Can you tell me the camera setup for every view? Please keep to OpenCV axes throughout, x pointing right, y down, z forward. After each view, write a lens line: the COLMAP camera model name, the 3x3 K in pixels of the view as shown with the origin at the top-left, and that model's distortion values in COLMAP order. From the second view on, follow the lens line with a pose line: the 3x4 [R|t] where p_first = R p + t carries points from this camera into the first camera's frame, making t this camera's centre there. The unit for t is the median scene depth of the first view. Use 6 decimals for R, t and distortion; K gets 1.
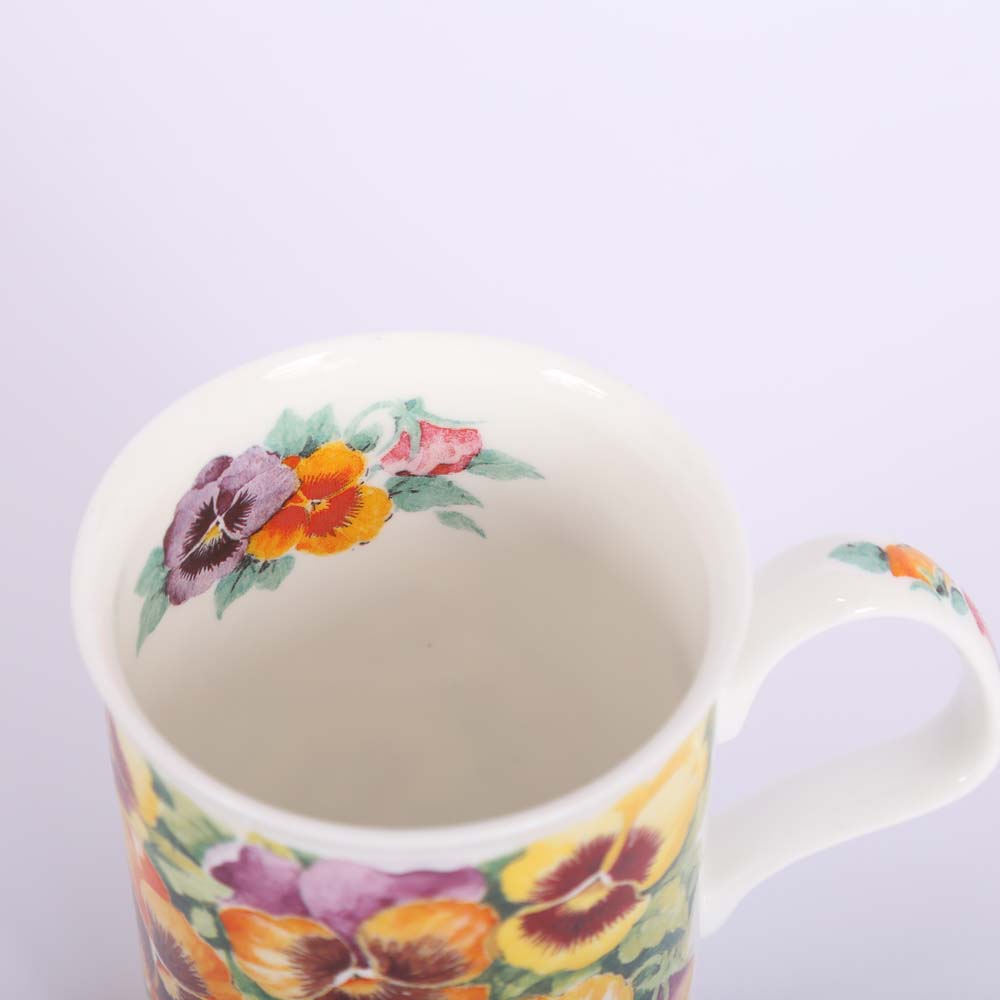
lens RADIAL K [[3519.6, 0, 434.9], [0, 3519.6, 514.2], [0, 0, 1]] dist [0.340113, 0.000000]
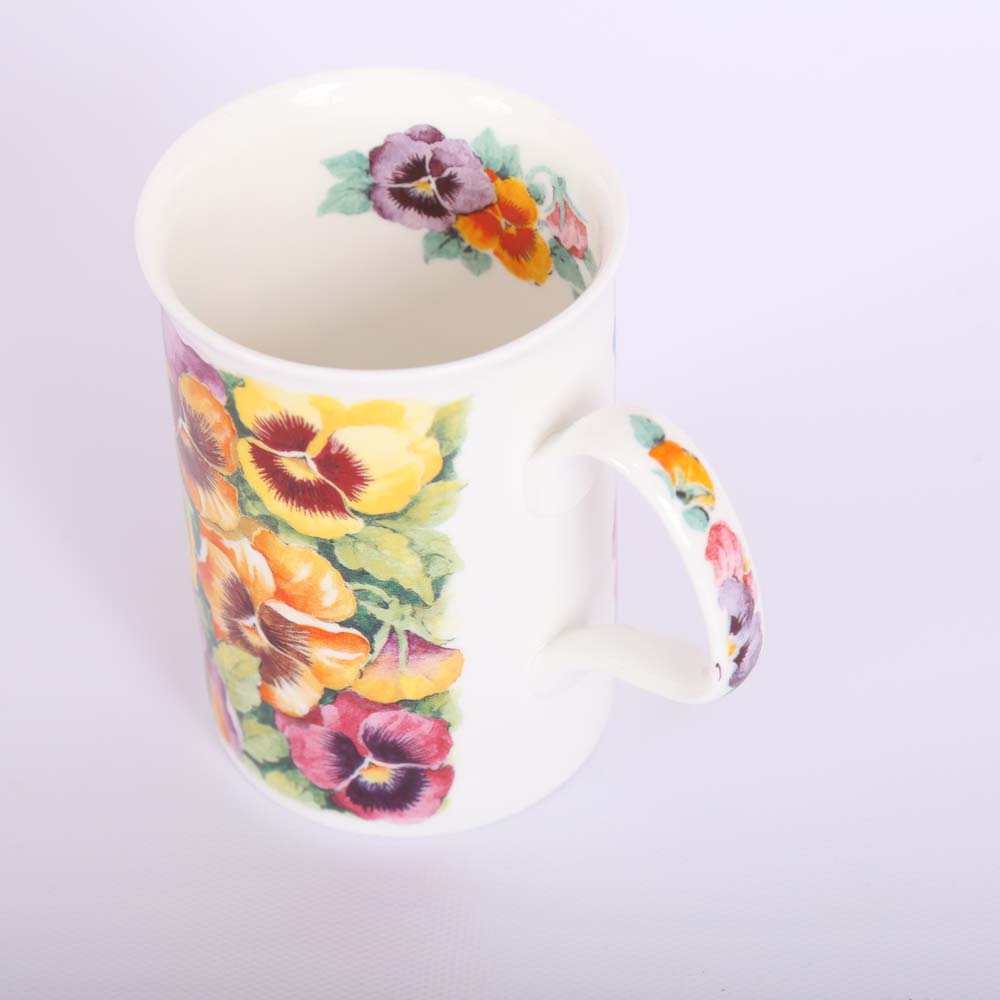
lens RADIAL K [[3519.6, 0, 503.5], [0, 3519.6, 499.1], [0, 0, 1]] dist [0.340113, 0.000000]
pose [[0.566657, 0.560026, -0.604376, 0.866681], [-0.609853, 0.778305, 0.149400, -0.126030], [0.554057, 0.283922, 0.782566, -0.009263]]
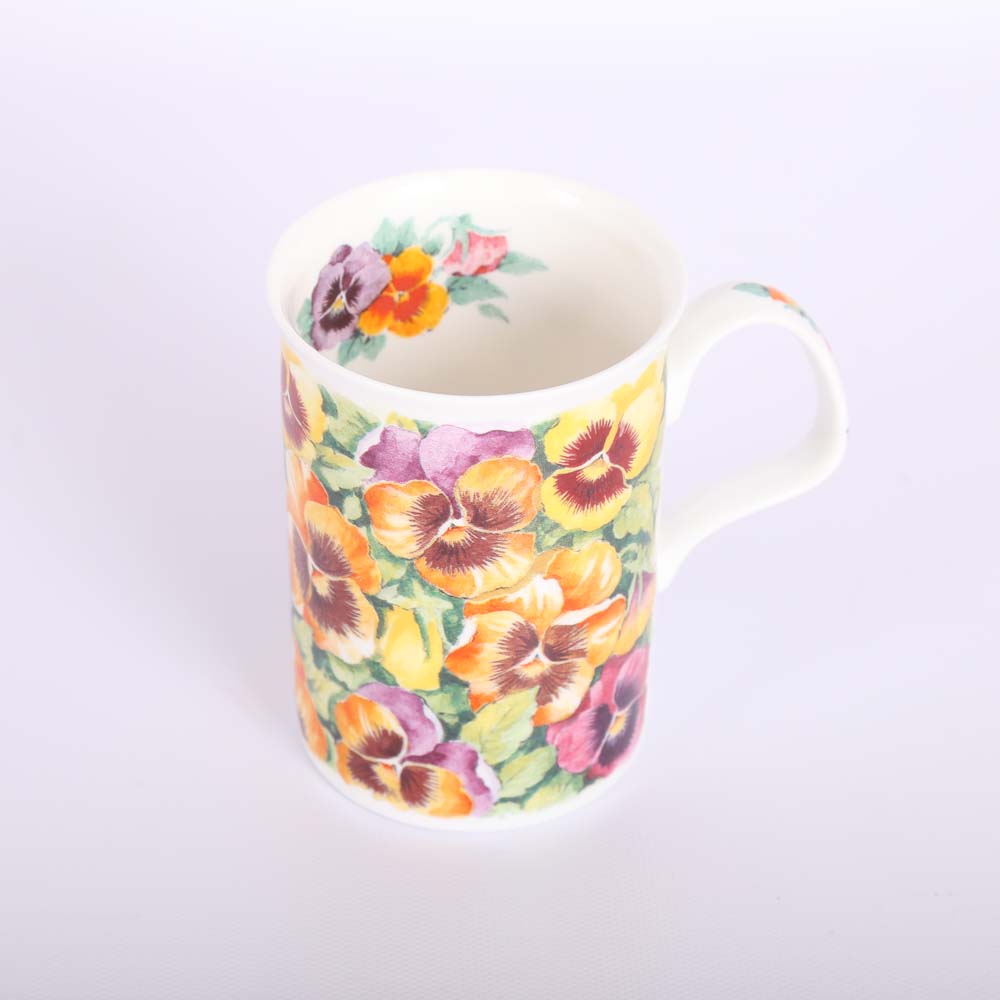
lens RADIAL K [[3519.6, 0, 503.3], [0, 3519.6, 500.9], [0, 0, 1]] dist [0.340113, 0.000000]
pose [[0.997099, -0.026417, 0.071382, -0.107371], [0.040051, 0.979602, -0.196917, 0.413798], [-0.064724, 0.199204, 0.977818, -0.529495]]
